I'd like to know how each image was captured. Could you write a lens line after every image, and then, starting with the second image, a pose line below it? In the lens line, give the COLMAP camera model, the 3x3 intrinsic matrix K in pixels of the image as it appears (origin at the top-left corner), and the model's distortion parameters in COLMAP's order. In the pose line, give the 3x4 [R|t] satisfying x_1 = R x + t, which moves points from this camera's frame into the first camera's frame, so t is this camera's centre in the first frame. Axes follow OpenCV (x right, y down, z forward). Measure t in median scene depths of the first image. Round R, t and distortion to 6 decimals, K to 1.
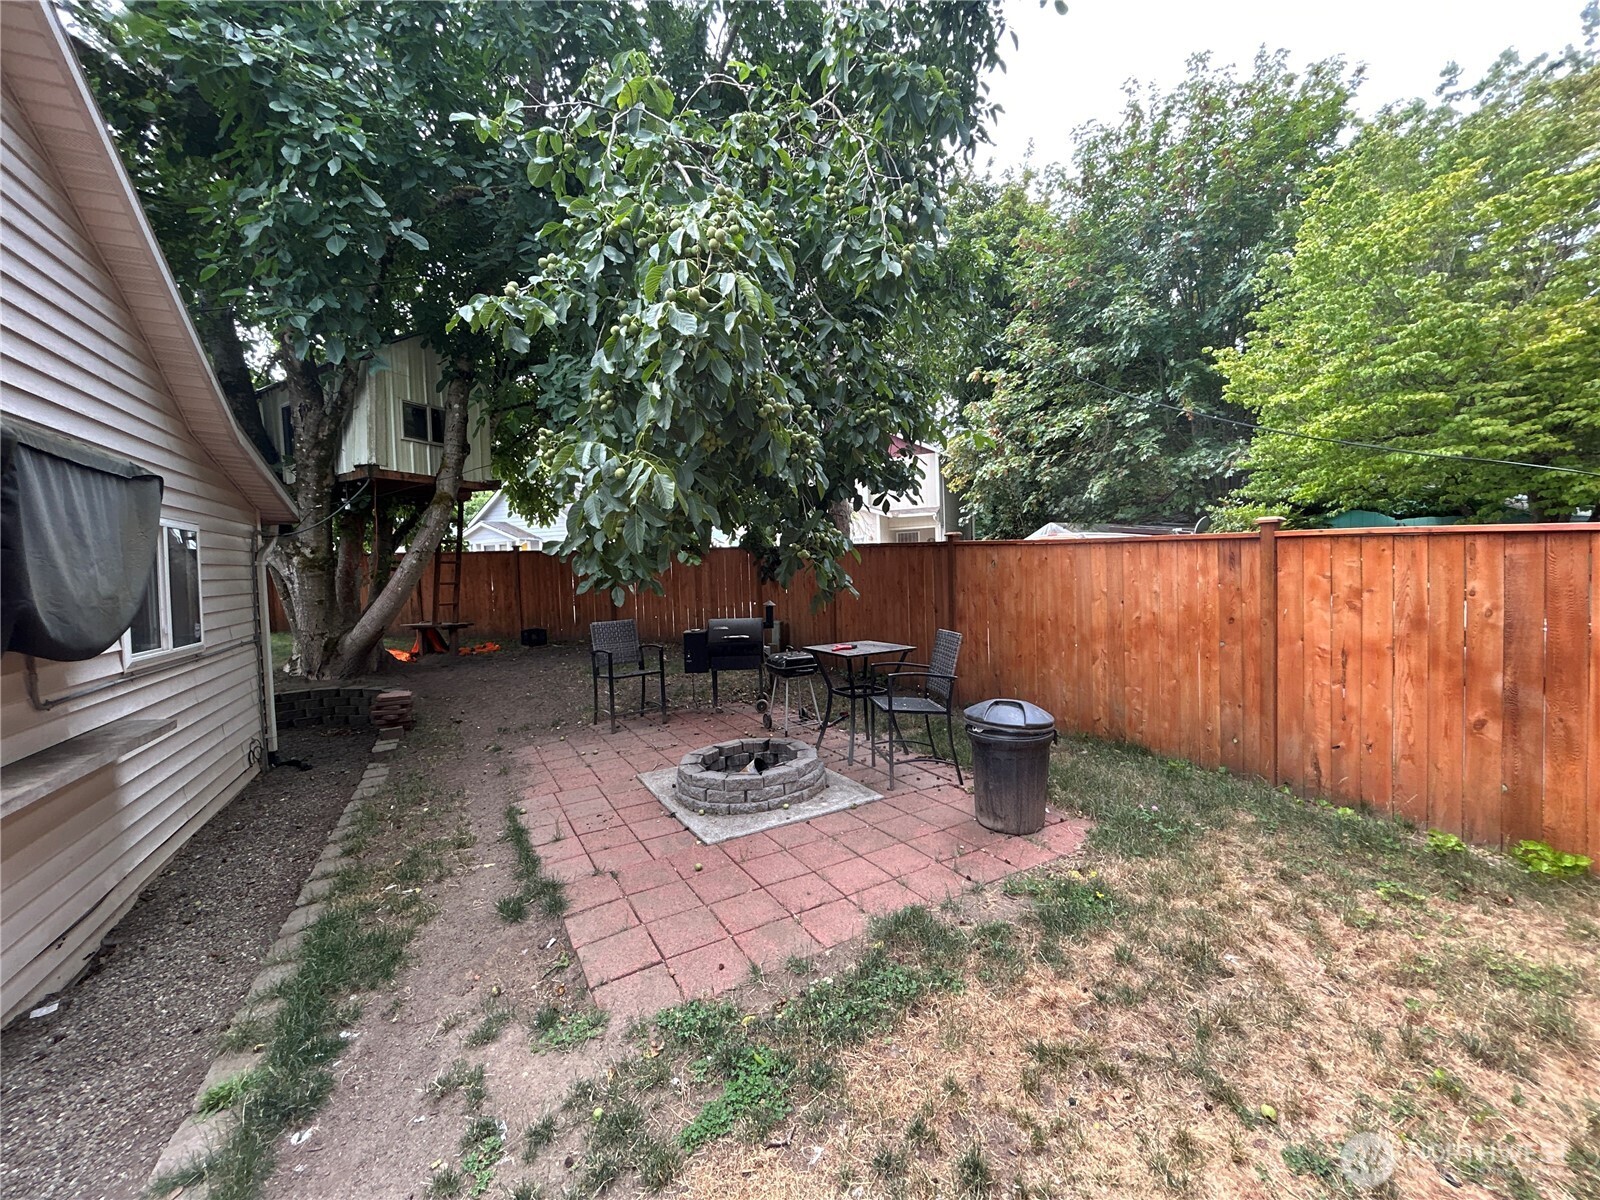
lens RADIAL K [[642.5, 0, 804.7], [0, 642.5, 602.4], [0, 0, 1]] dist [-0.006379, 0.002348]
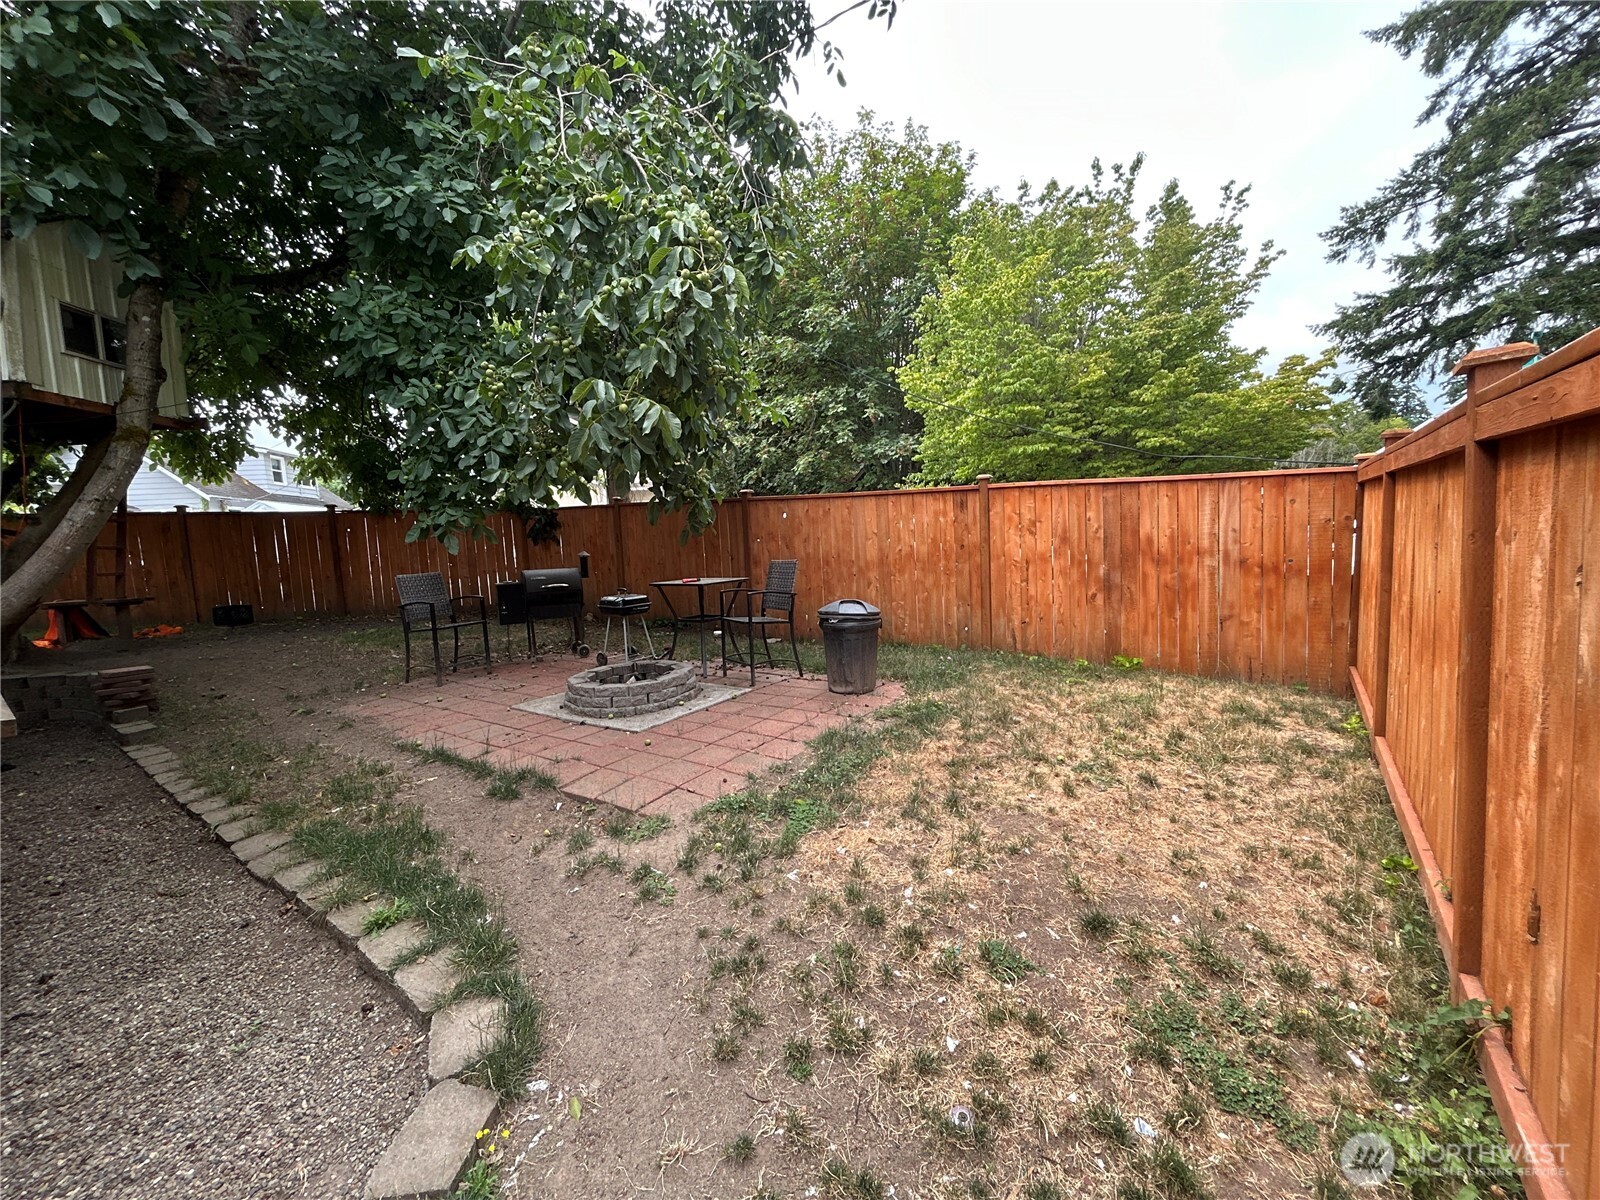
lens RADIAL K [[642.5, 0, 805.8], [0, 642.5, 588.7], [0, 0, 1]] dist [-0.006379, 0.002348]
pose [[0.894046, -0.042533, 0.445951, -0.338146], [0.038130, 0.999095, 0.018846, 0.089549], [-0.446349, 0.000156, 0.894859, -0.166842]]
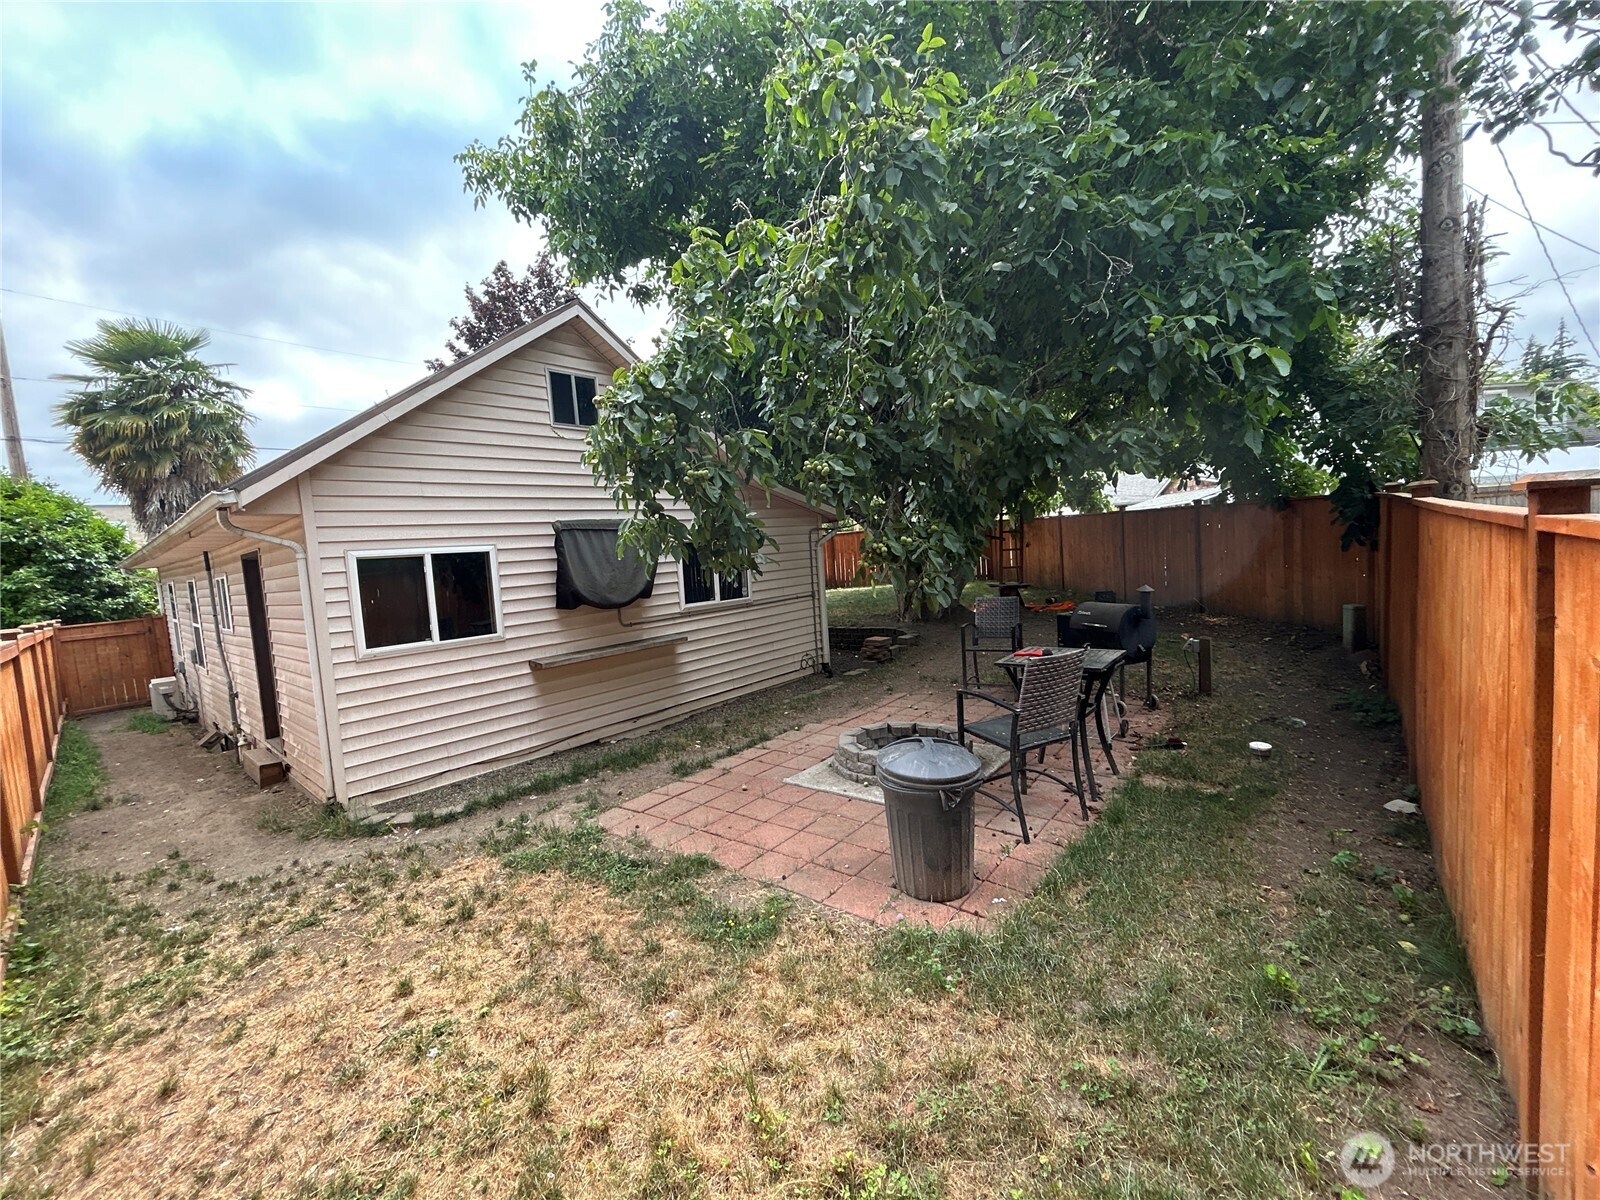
lens RADIAL K [[642.5, 0, 793.8], [0, 642.5, 599.0], [0, 0, 1]] dist [-0.006379, 0.002348]
pose [[0.364381, 0.076046, -0.928140, 0.923520], [0.008802, 0.996334, 0.085089, -0.099080], [0.931208, -0.039175, 0.362376, 0.479447]]
